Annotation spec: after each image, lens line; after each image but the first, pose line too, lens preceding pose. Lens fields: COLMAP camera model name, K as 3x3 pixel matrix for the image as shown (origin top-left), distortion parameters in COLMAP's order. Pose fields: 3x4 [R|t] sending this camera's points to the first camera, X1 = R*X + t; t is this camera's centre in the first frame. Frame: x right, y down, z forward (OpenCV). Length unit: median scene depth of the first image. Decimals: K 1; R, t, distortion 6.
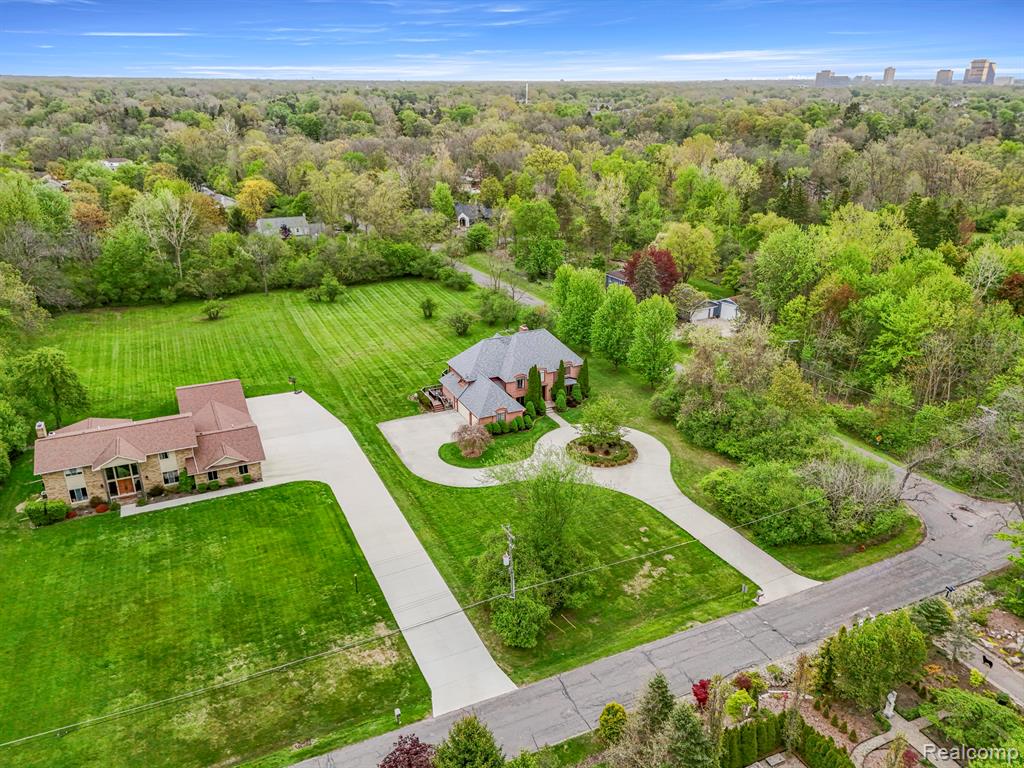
lens RADIAL K [[745.2, 0, 512.0], [0, 745.2, 384.0], [0, 0, 1]] dist [0.047168, -0.034022]
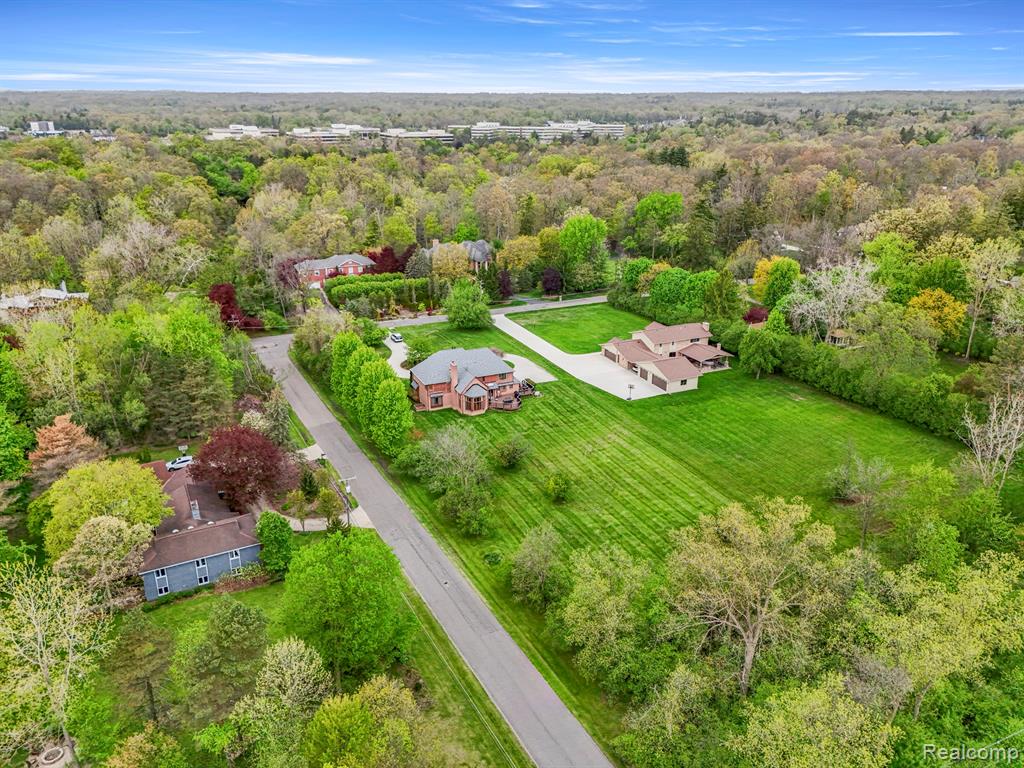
lens RADIAL K [[741.1, 0, 512.0], [0, 741.1, 384.0], [0, 0, 1]] dist [0.068541, -0.076394]
pose [[-0.999893, -0.003613, -0.014163, -0.074068], [-0.012360, 0.726237, 0.687333, -1.152067], [0.007803, 0.687435, -0.726204, 2.480820]]
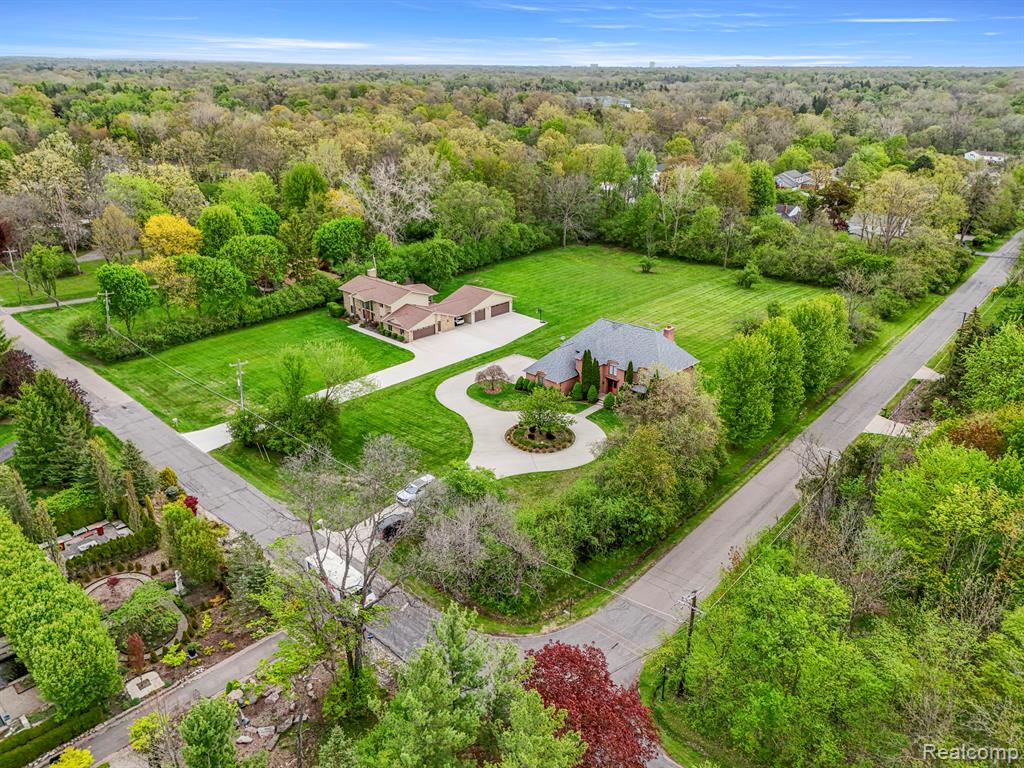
lens RADIAL K [[741.1, 0, 512.0], [0, 741.1, 384.0], [0, 0, 1]] dist [0.068541, -0.076394]
pose [[0.368646, 0.362014, -0.856181, 1.024215], [-0.354286, 0.906249, 0.230639, -0.209331], [0.859408, 0.218308, 0.462342, 0.532201]]
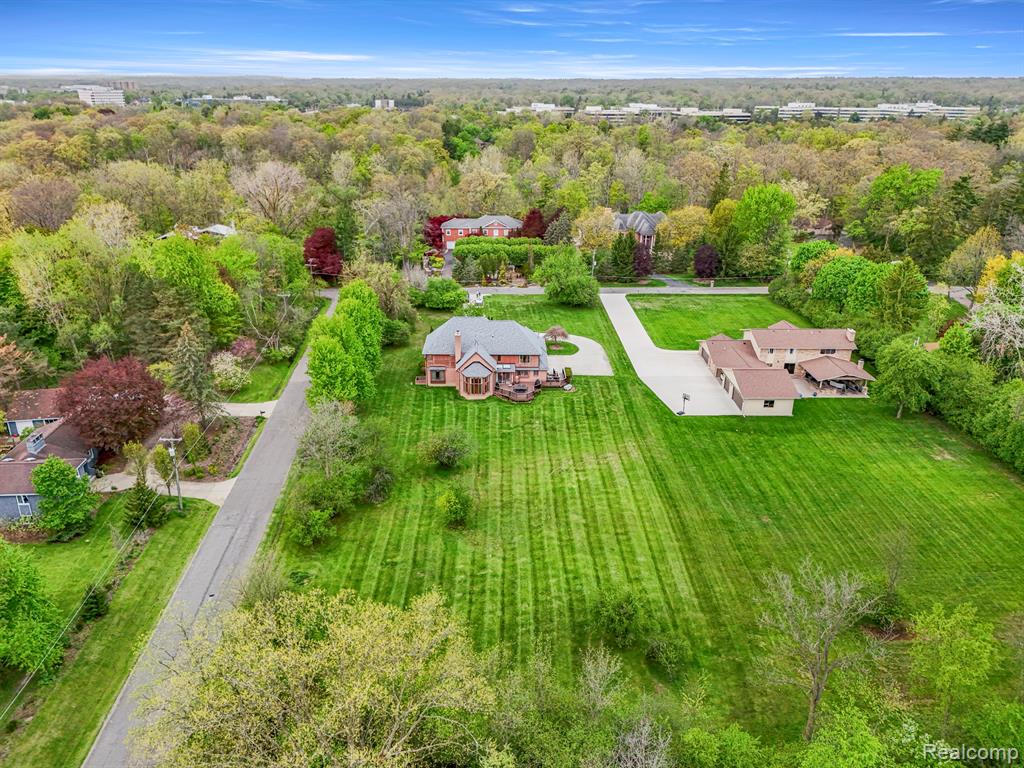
lens RADIAL K [[741.1, 0, 512.0], [0, 741.1, 384.0], [0, 0, 1]] dist [0.068541, -0.076394]
pose [[-0.919048, -0.157680, 0.361230, -0.540975], [0.139548, 0.726951, 0.672361, -0.890552], [-0.368614, 0.668341, -0.646099, 2.165309]]
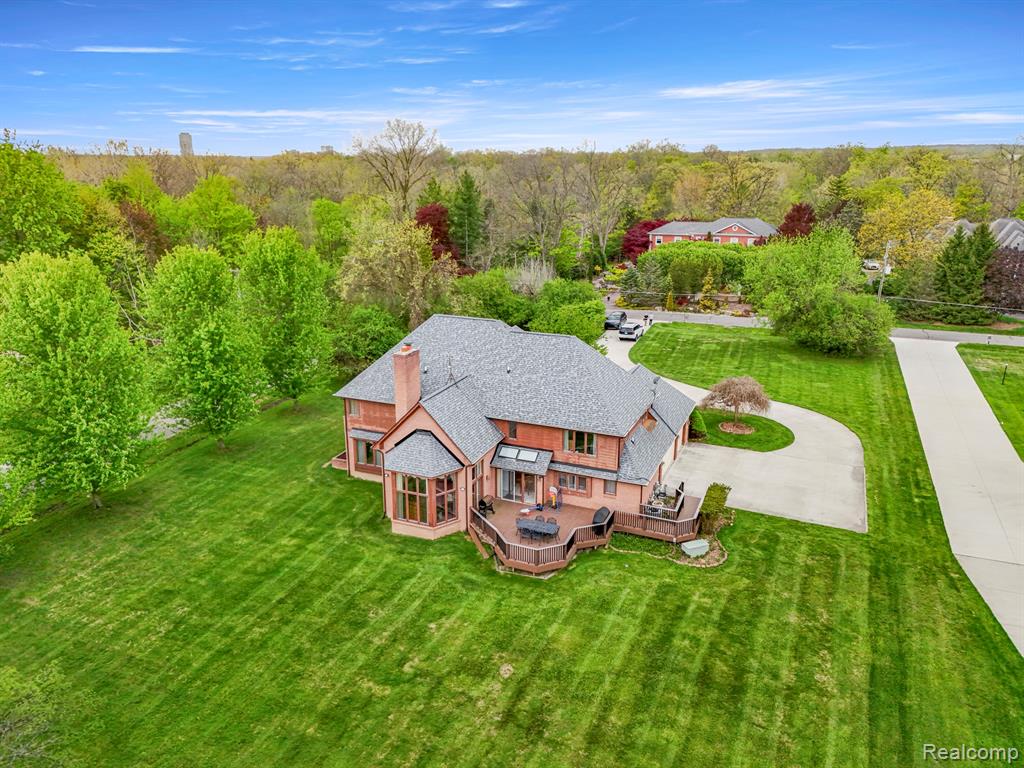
lens RADIAL K [[741.1, 0, 512.0], [0, 741.1, 384.0], [0, 0, 1]] dist [0.068541, -0.076394]
pose [[-0.679569, -0.214994, 0.701401, -0.366252], [0.277854, 0.809434, 0.517314, -0.311934], [-0.678958, 0.546438, -0.490329, 1.508365]]
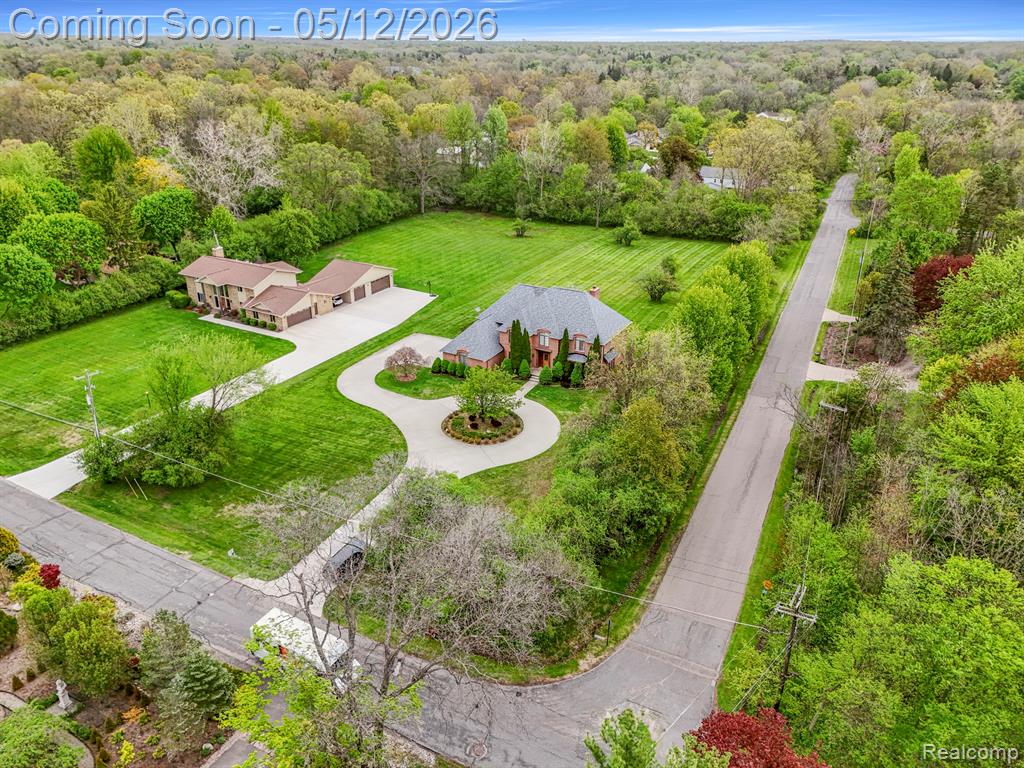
lens RADIAL K [[745.2, 0, 512.0], [0, 745.2, 384.0], [0, 0, 1]] dist [0.047168, -0.034022]
pose [[0.592741, 0.335271, -0.732292, 0.822296], [-0.308453, 0.934411, 0.178137, -0.127835], [0.743986, 0.120288, 0.657279, 0.496292]]
